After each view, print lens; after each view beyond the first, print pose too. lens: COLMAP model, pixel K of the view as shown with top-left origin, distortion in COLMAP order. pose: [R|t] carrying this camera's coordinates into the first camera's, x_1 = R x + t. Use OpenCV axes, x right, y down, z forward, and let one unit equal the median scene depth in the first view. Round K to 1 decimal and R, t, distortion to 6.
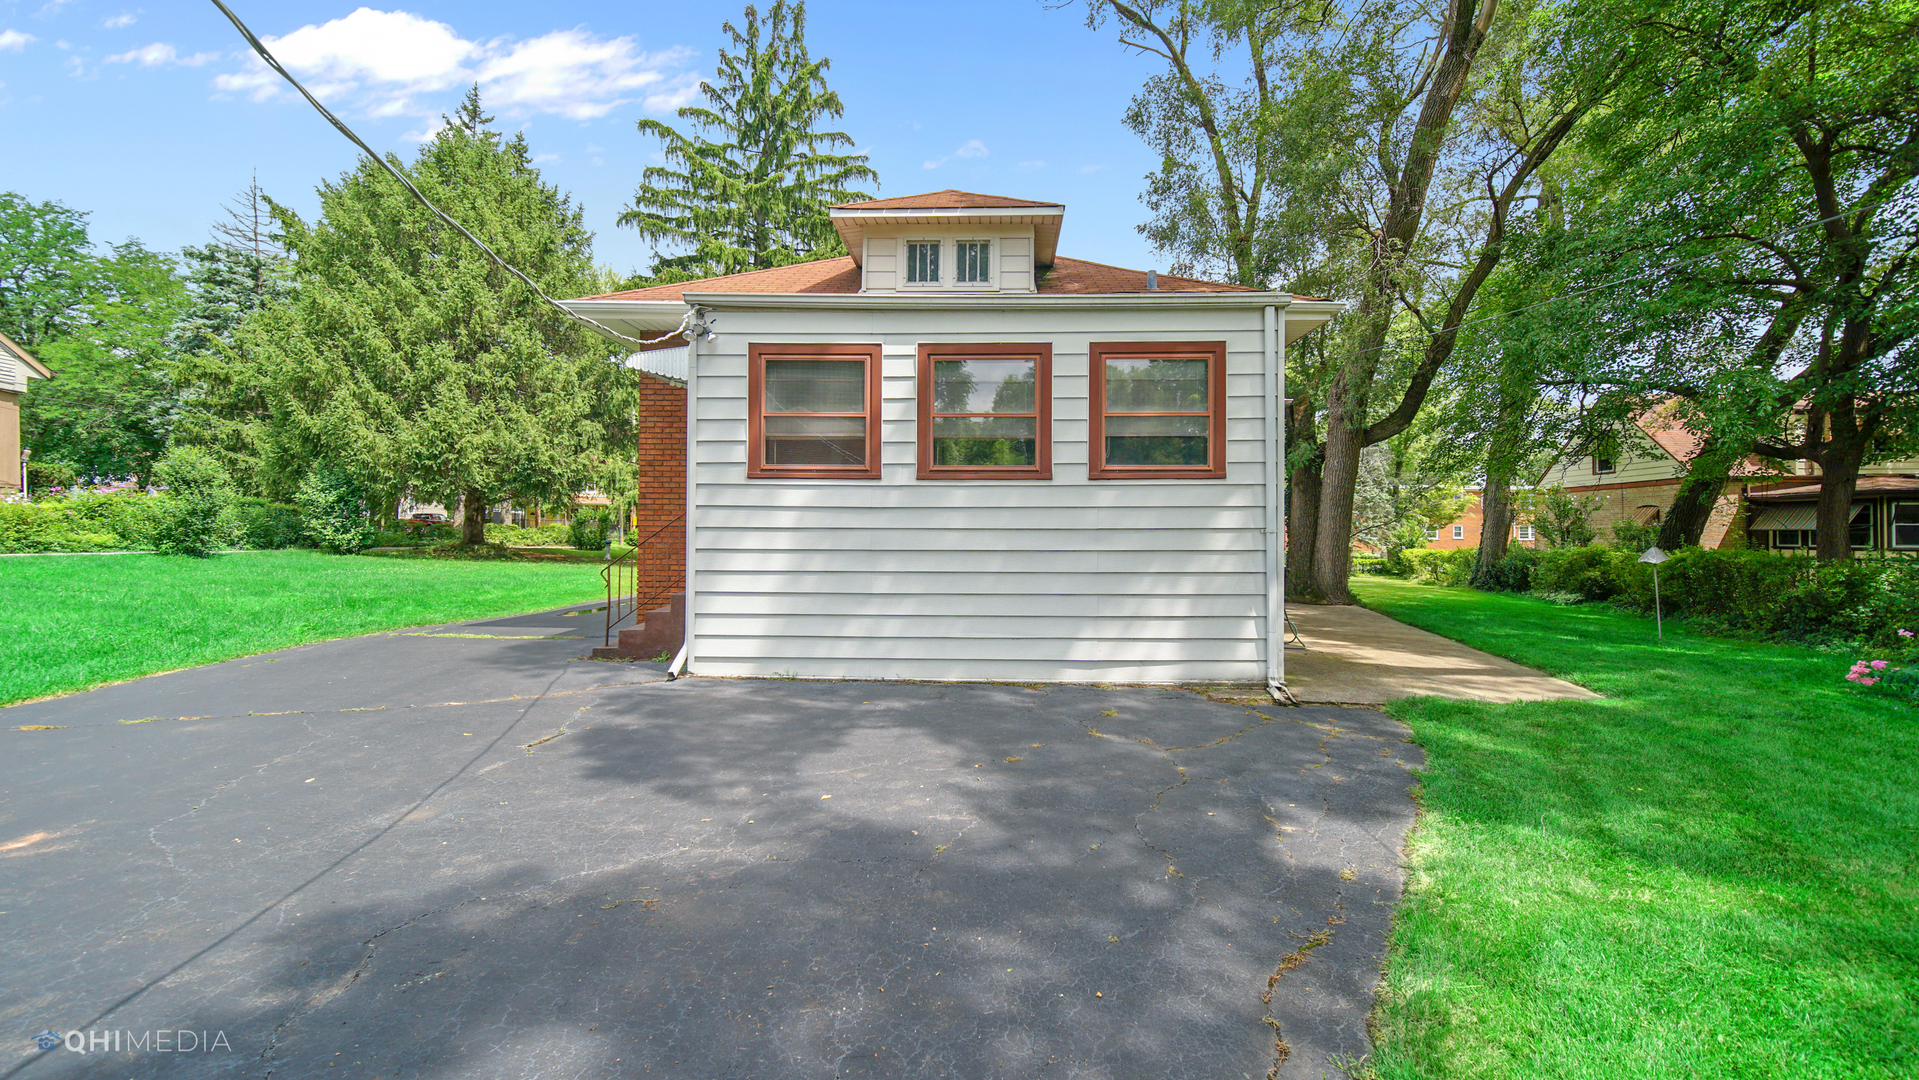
lens RADIAL K [[772.2, 0, 964.6], [0, 772.2, 531.1], [0, 0, 1]] dist [-0.001184, -0.000188]
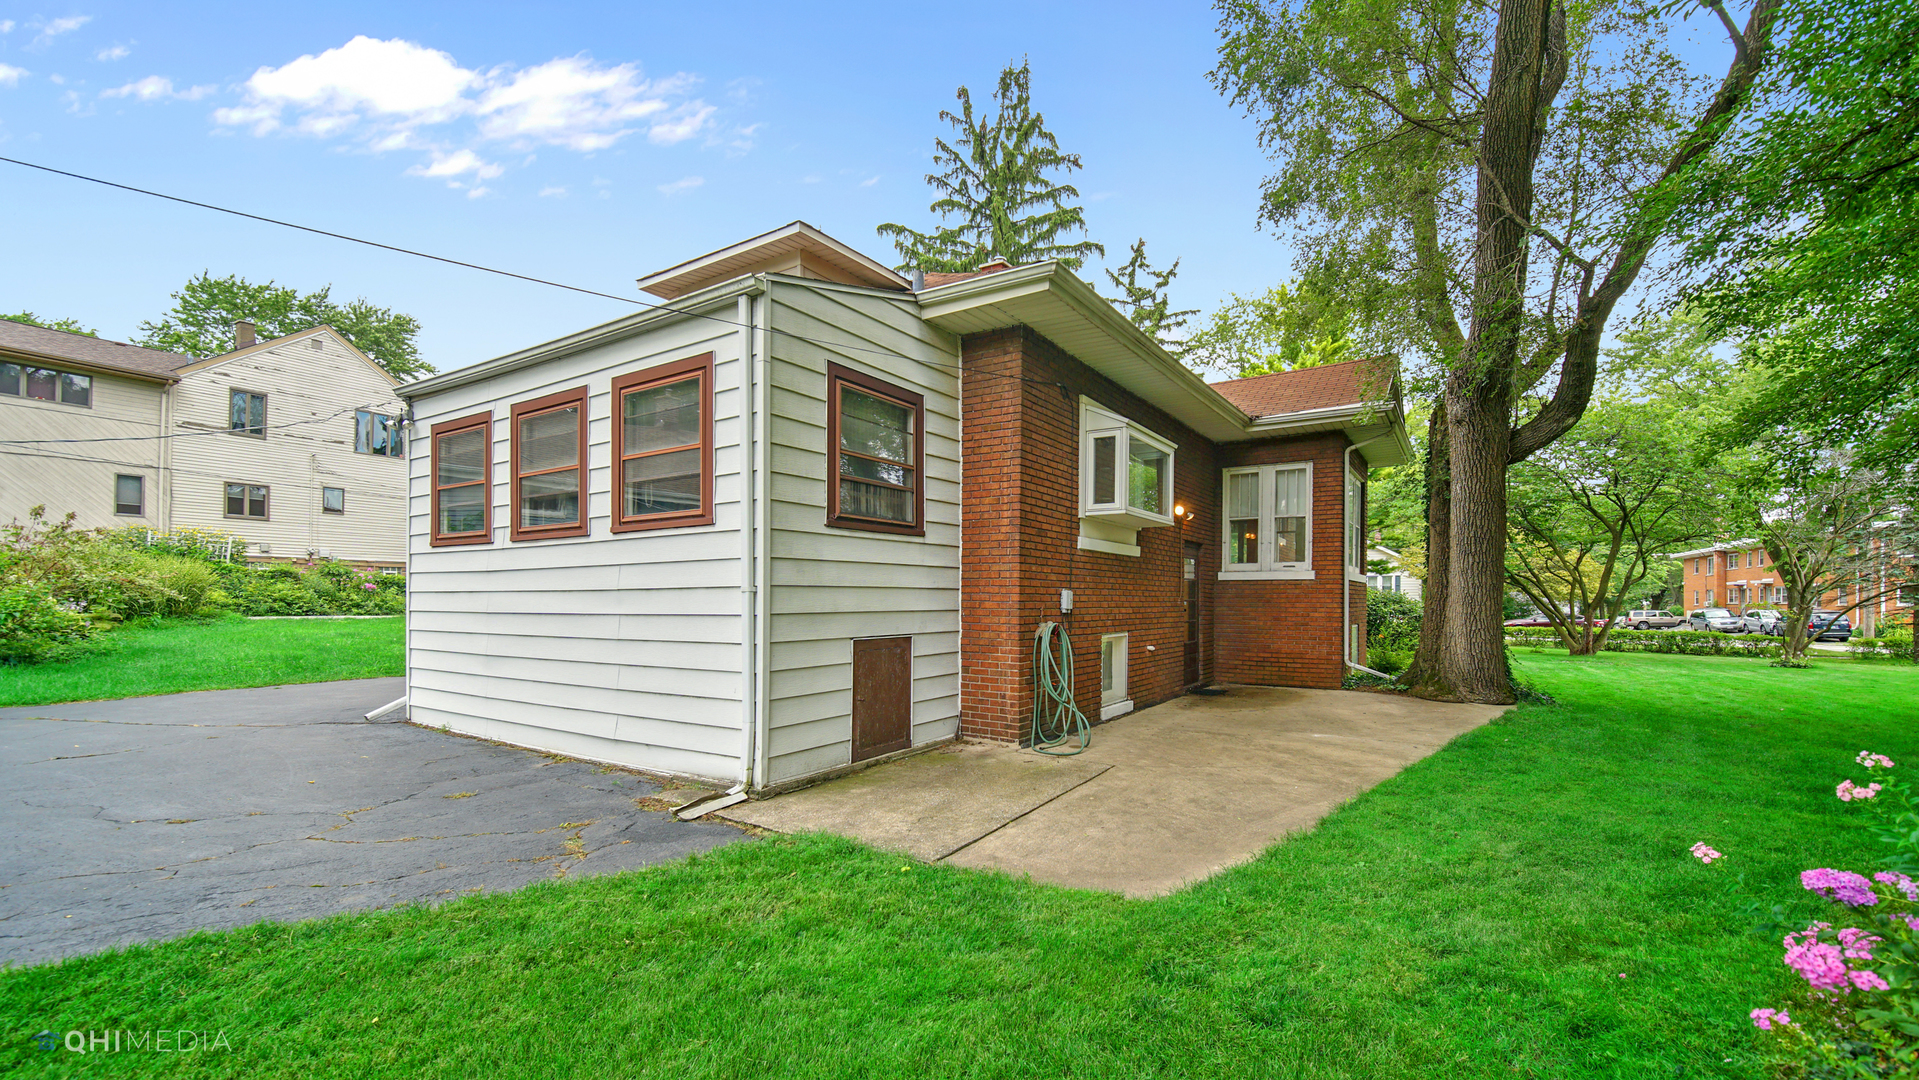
lens RADIAL K [[772.2, 0, 960.6], [0, 772.2, 582.3], [0, 0, 1]] dist [-0.001184, -0.000188]
pose [[0.845181, -0.009708, -0.534391, 0.957563], [0.002188, 0.999889, -0.014705, 0.003284], [0.534475, 0.011259, 0.845109, 0.460160]]
